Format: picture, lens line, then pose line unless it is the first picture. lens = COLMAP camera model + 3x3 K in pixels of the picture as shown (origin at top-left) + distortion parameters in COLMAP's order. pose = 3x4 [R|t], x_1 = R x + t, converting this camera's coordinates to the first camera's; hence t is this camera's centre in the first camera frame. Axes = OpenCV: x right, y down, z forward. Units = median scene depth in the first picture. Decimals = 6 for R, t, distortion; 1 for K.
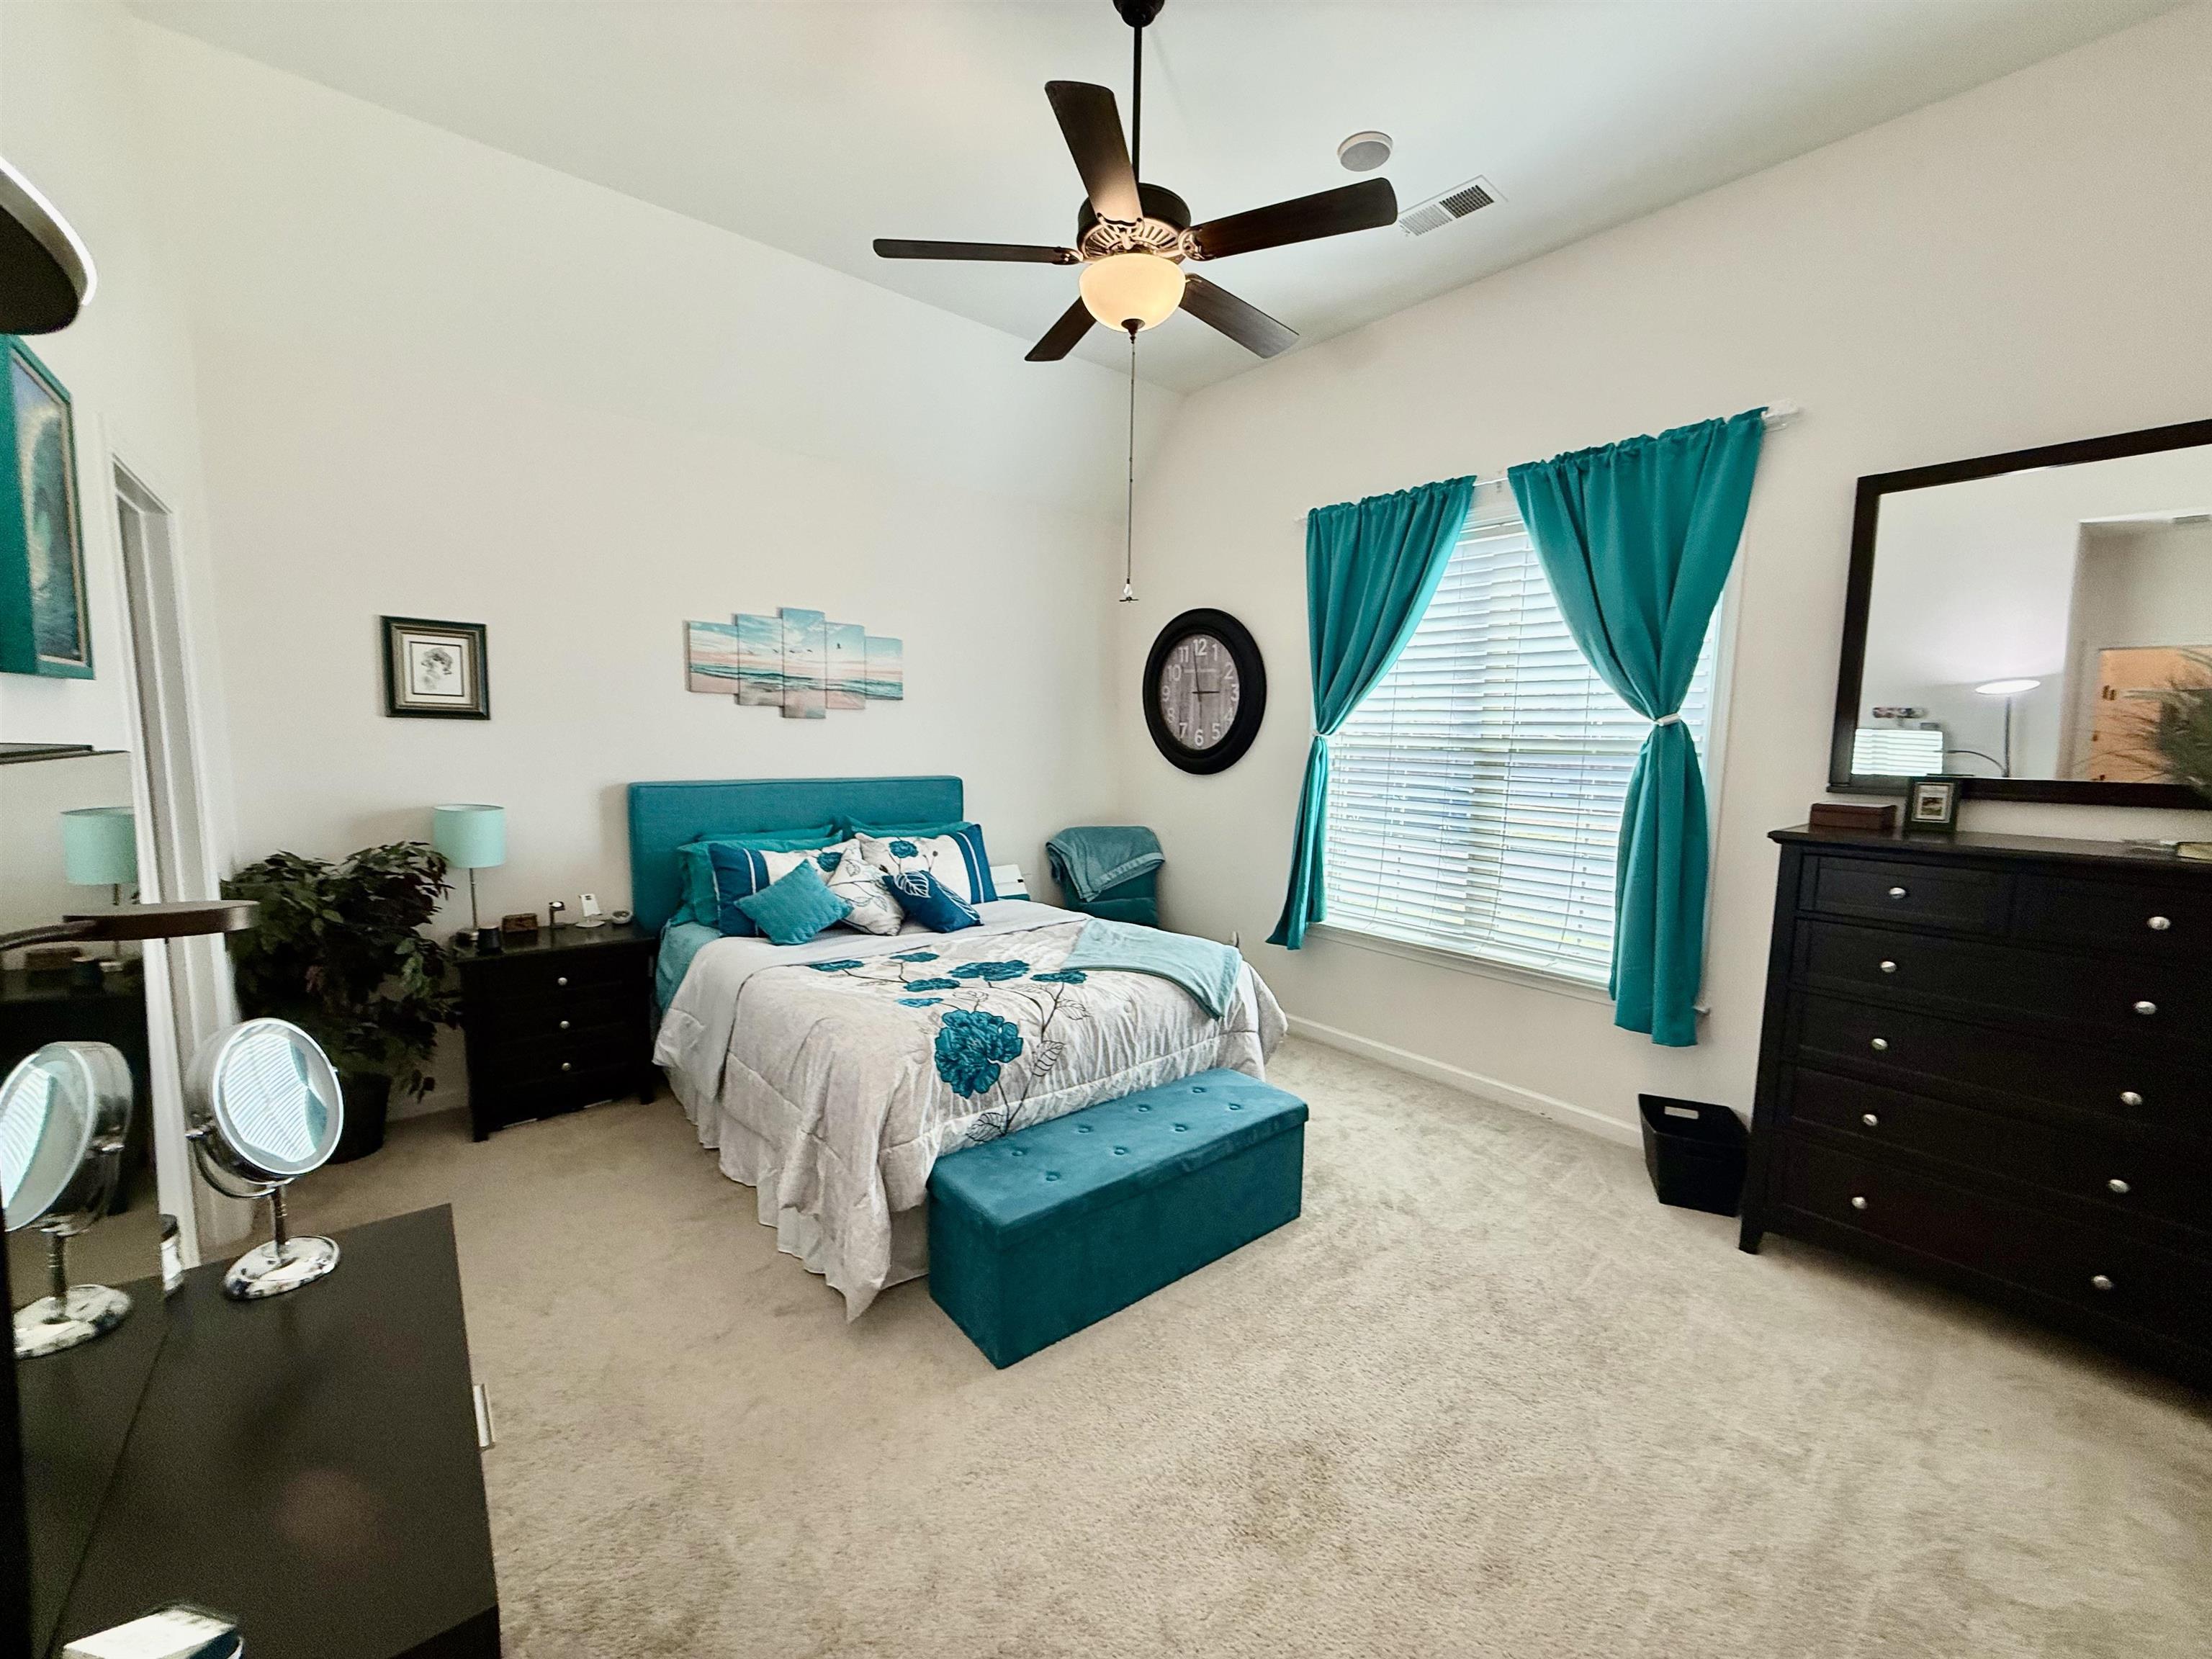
lens RADIAL K [[879.0, 0, 1090.2], [0, 879.0, 823.9], [0, 0, 1]] dist [0.000569, -0.000617]
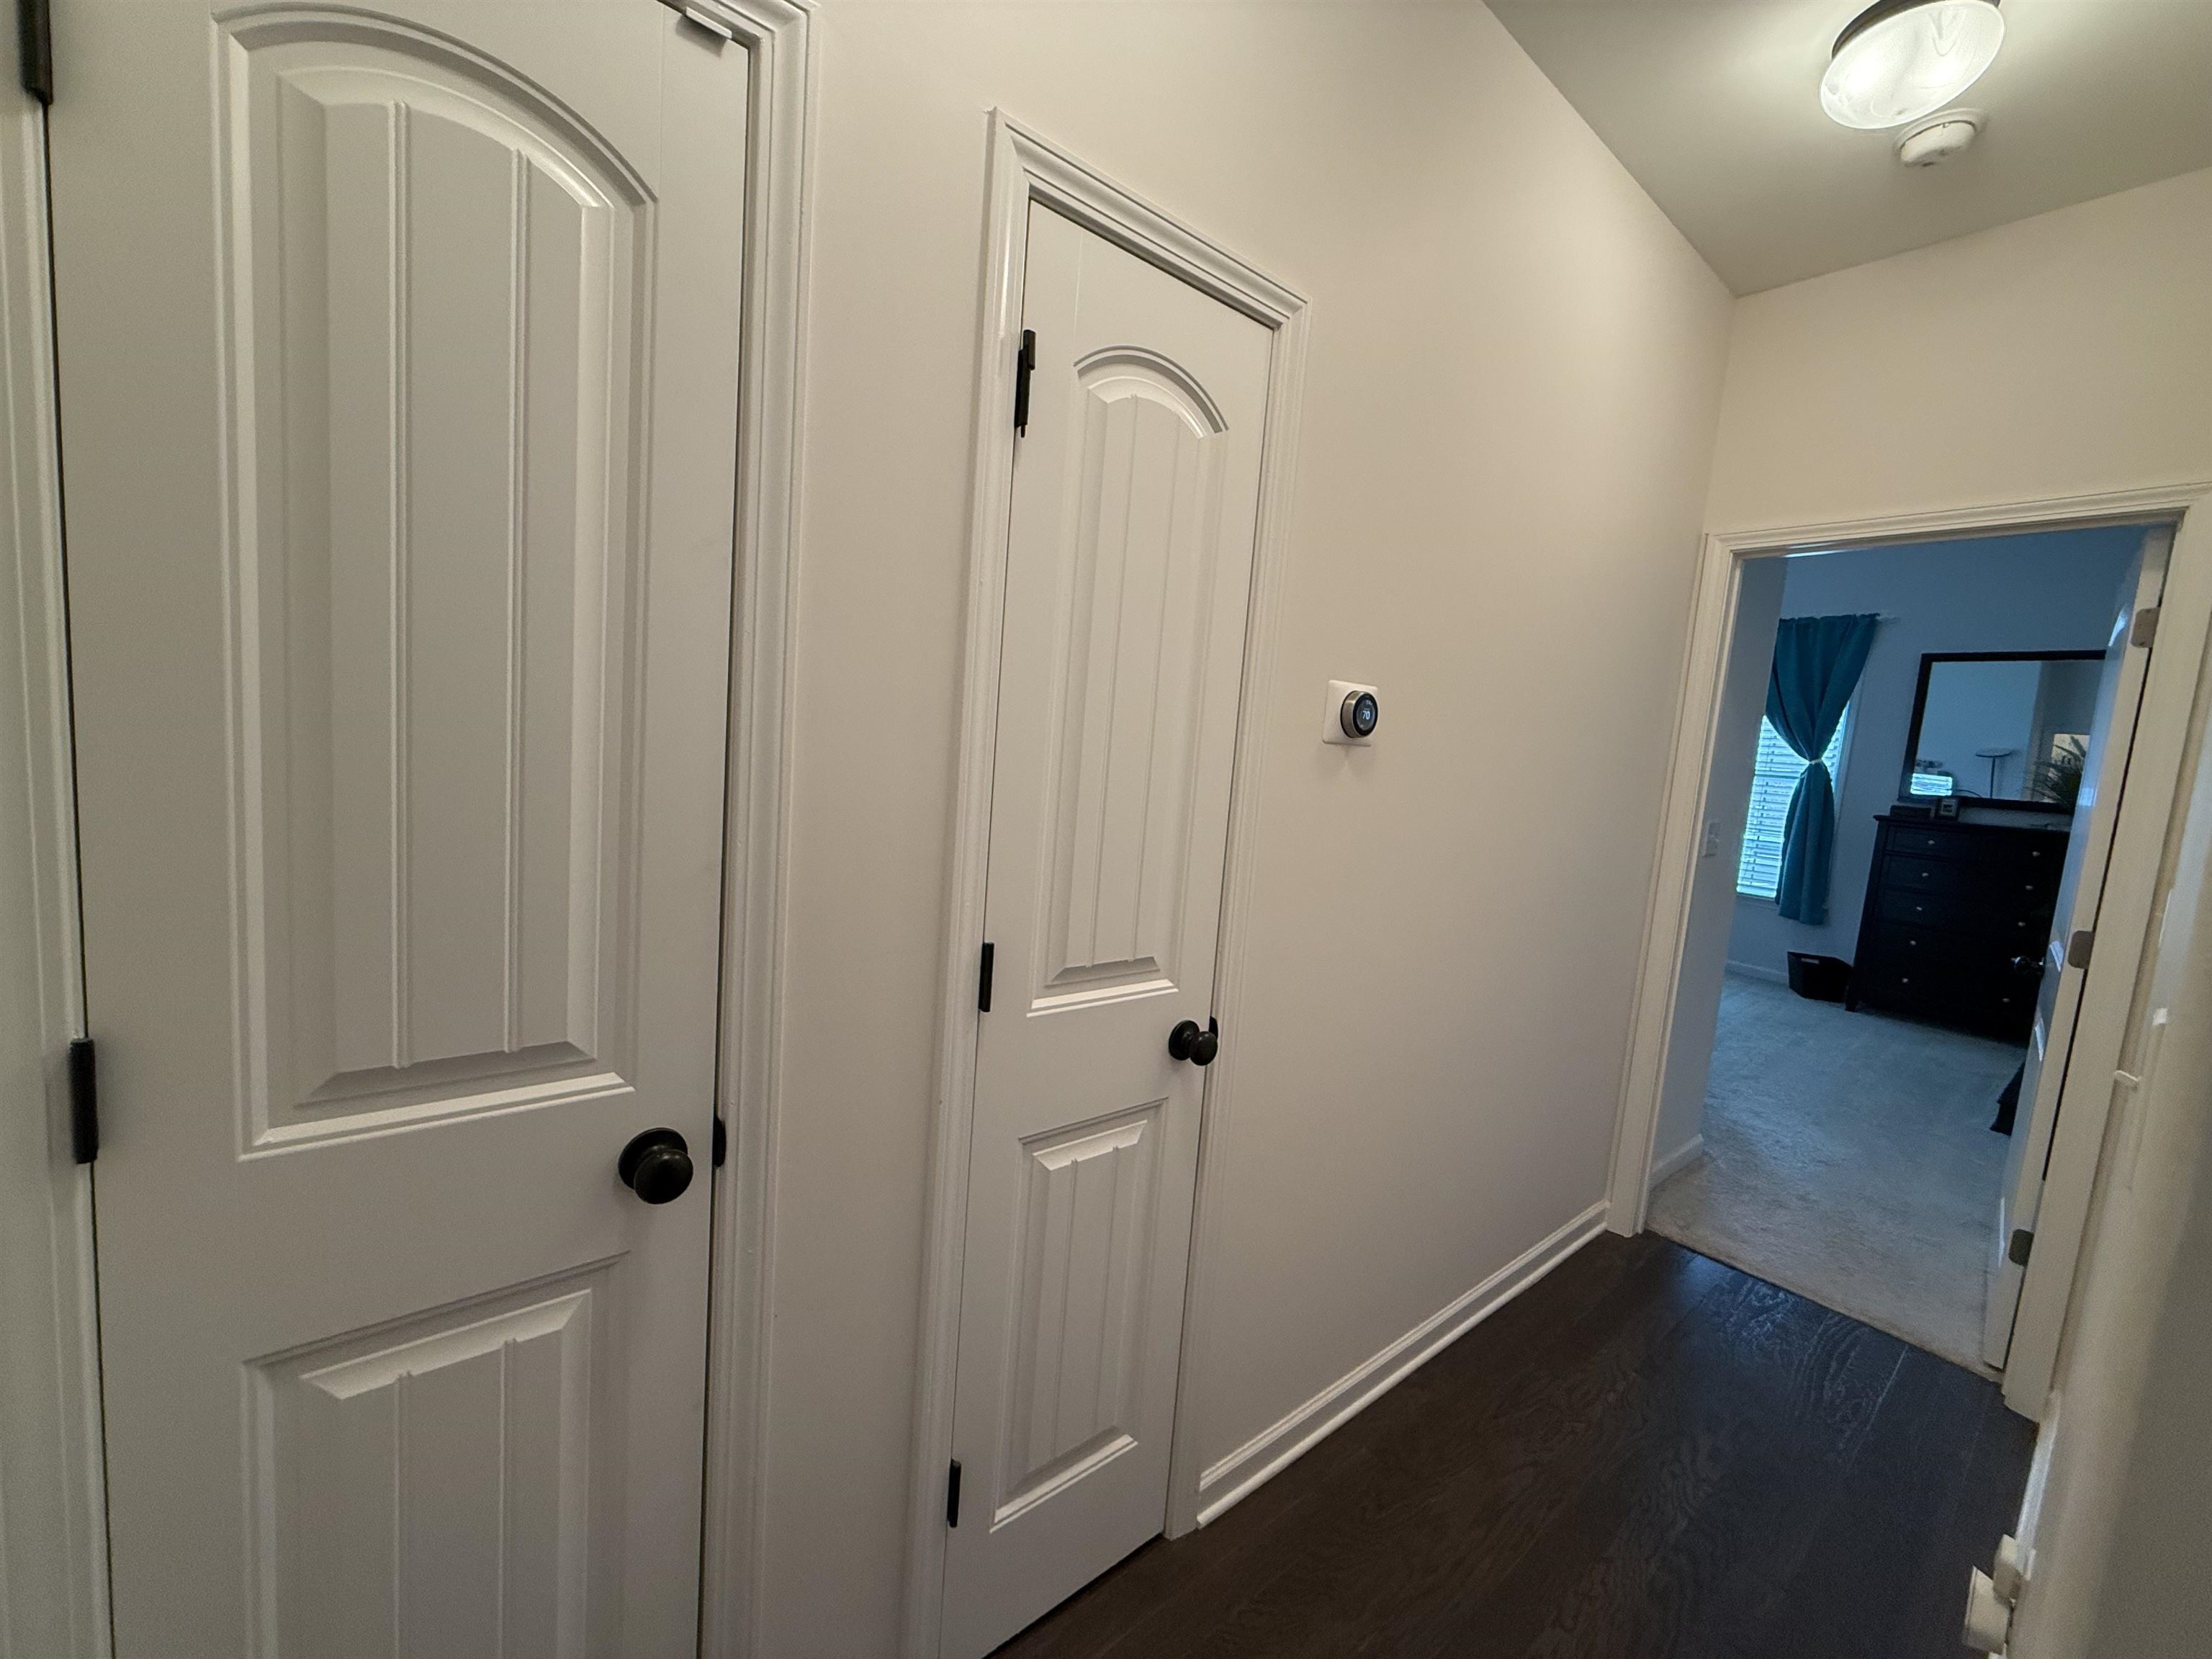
lens RADIAL K [[879.0, 0, 1101.9], [0, 879.0, 834.0], [0, 0, 1]] dist [0.000569, -0.000617]
pose [[0.998014, 0.062984, 0.000745, -0.923447], [-0.062980, 0.998006, -0.004141, 0.150773], [-0.001004, 0.004086, 0.999991, -0.959167]]
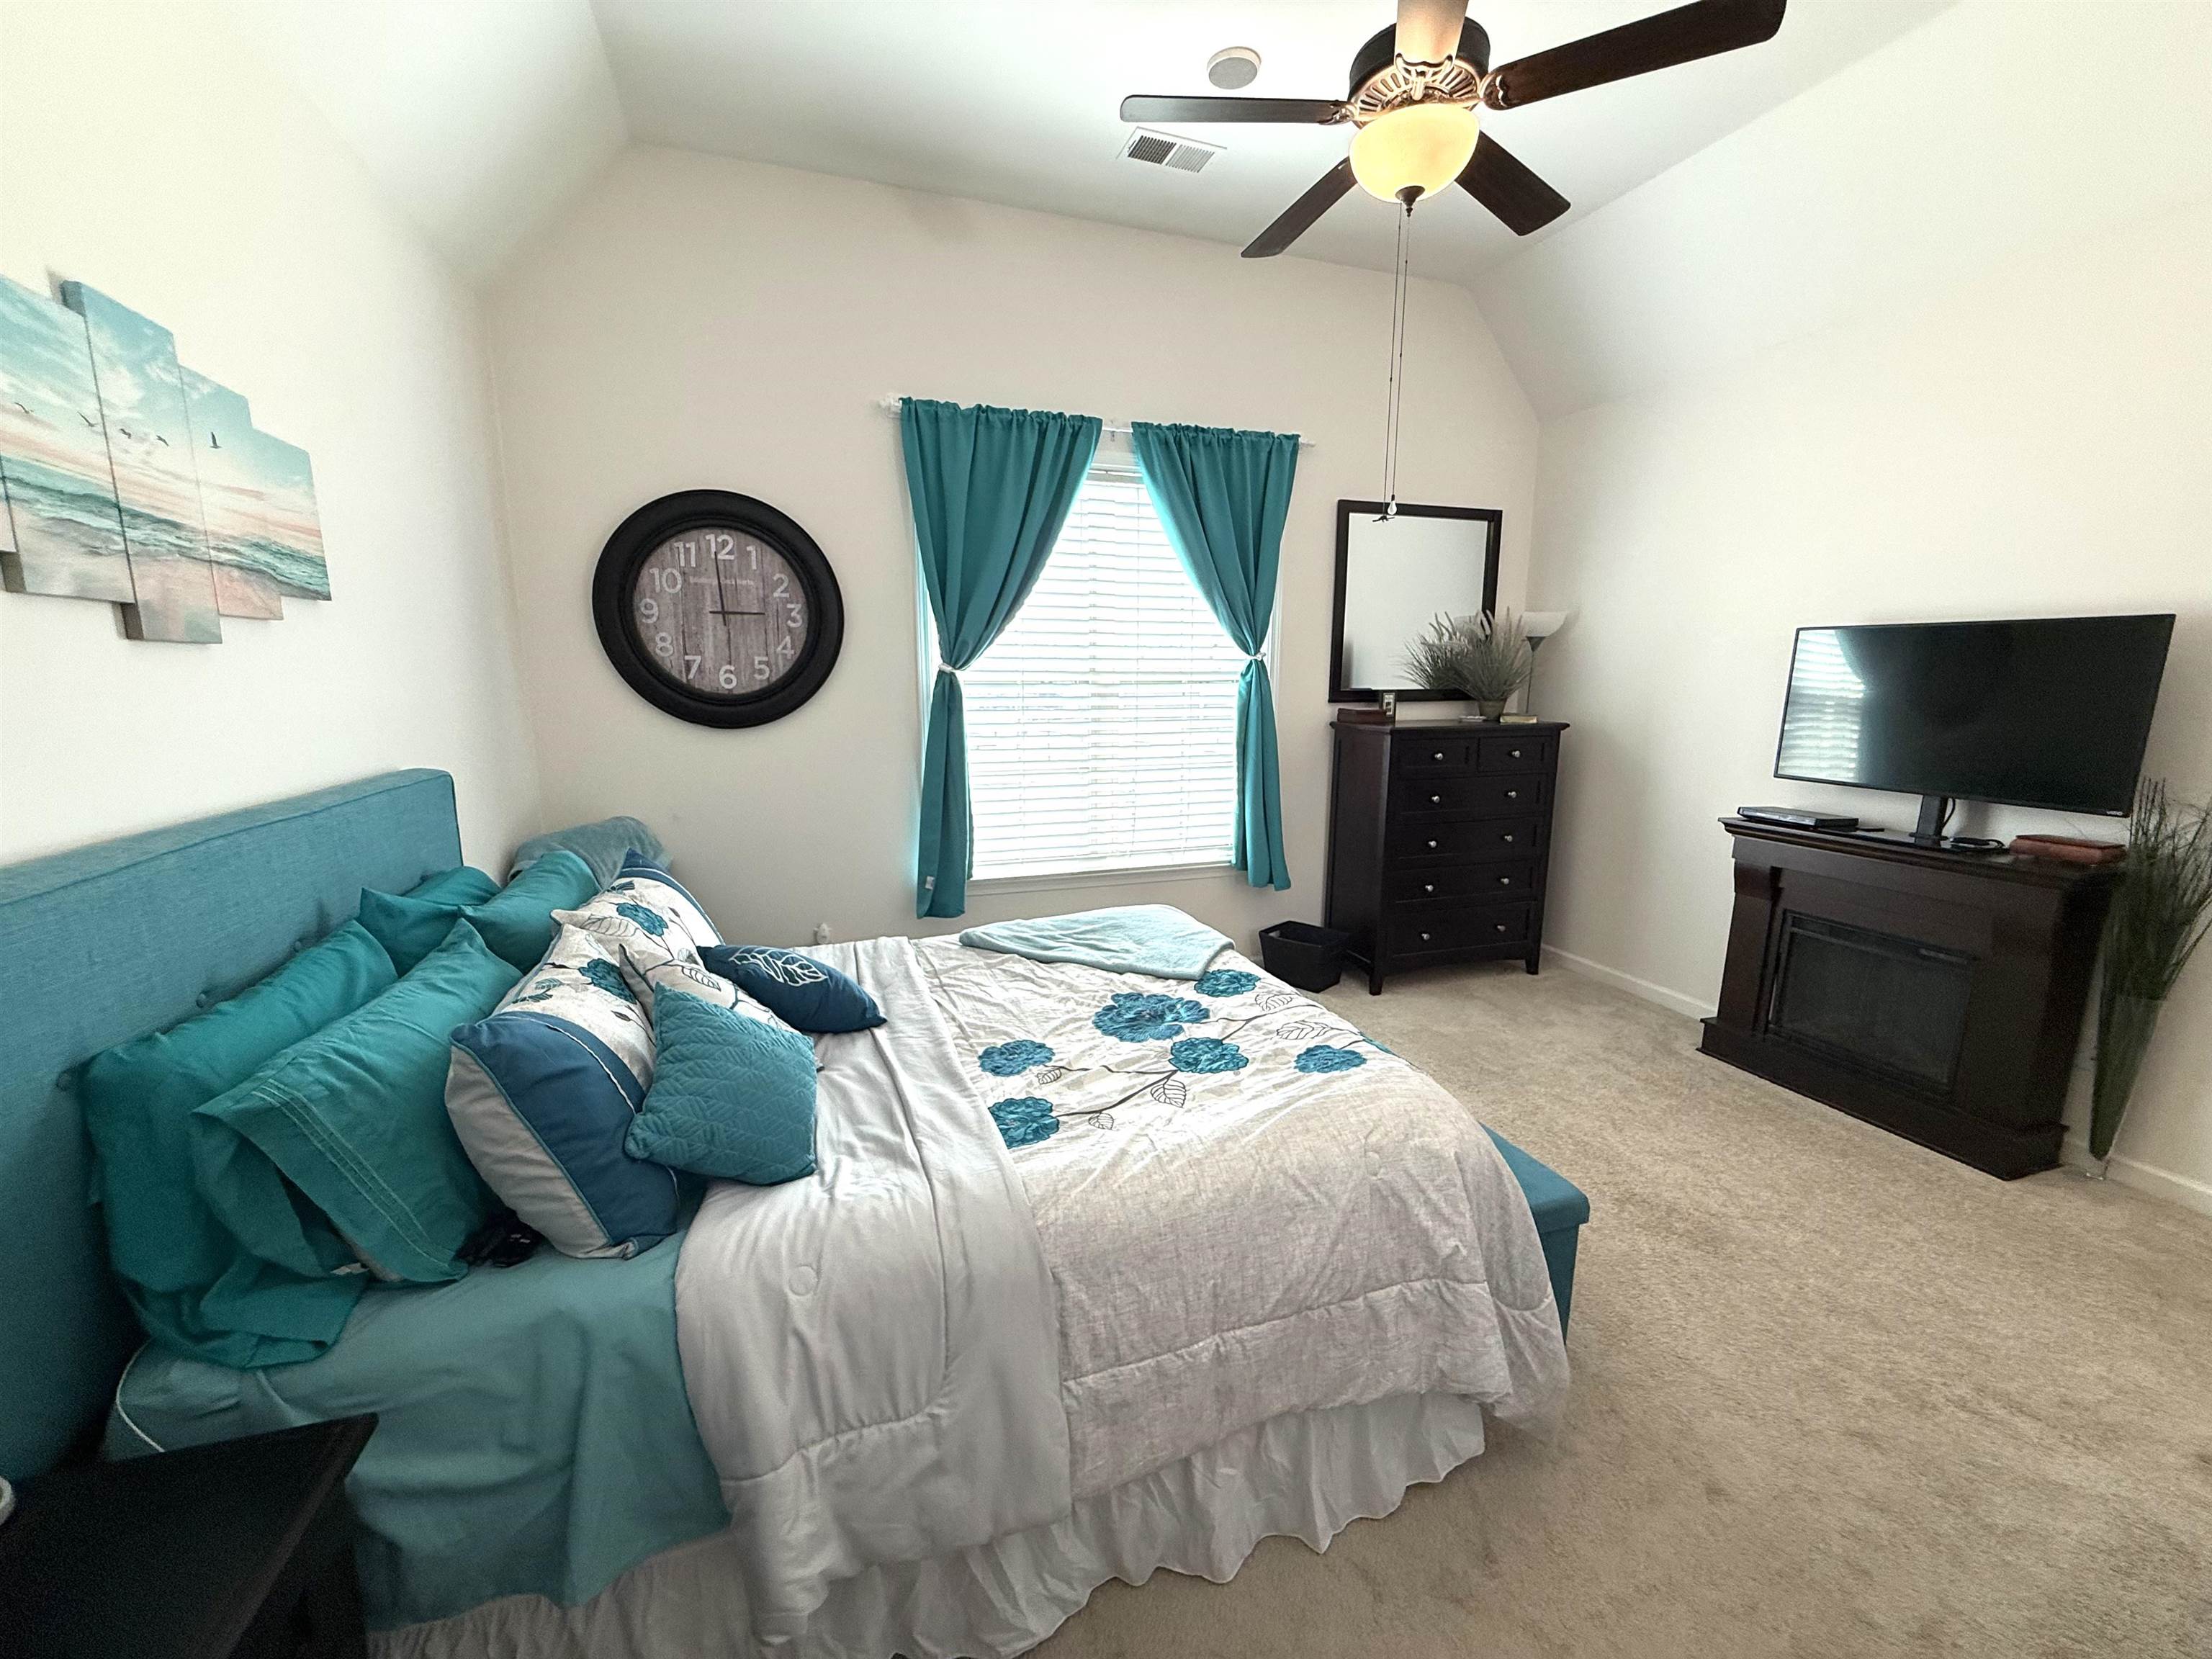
lens RADIAL K [[879.0, 0, 1099.0], [0, 879.0, 826.2], [0, 0, 1]] dist [0.000569, -0.000617]
pose [[0.353984, -0.176940, 0.918361, -0.697149], [0.103949, 0.983300, 0.149385, -0.084644], [-0.929457, 0.042583, 0.366465, 0.723116]]
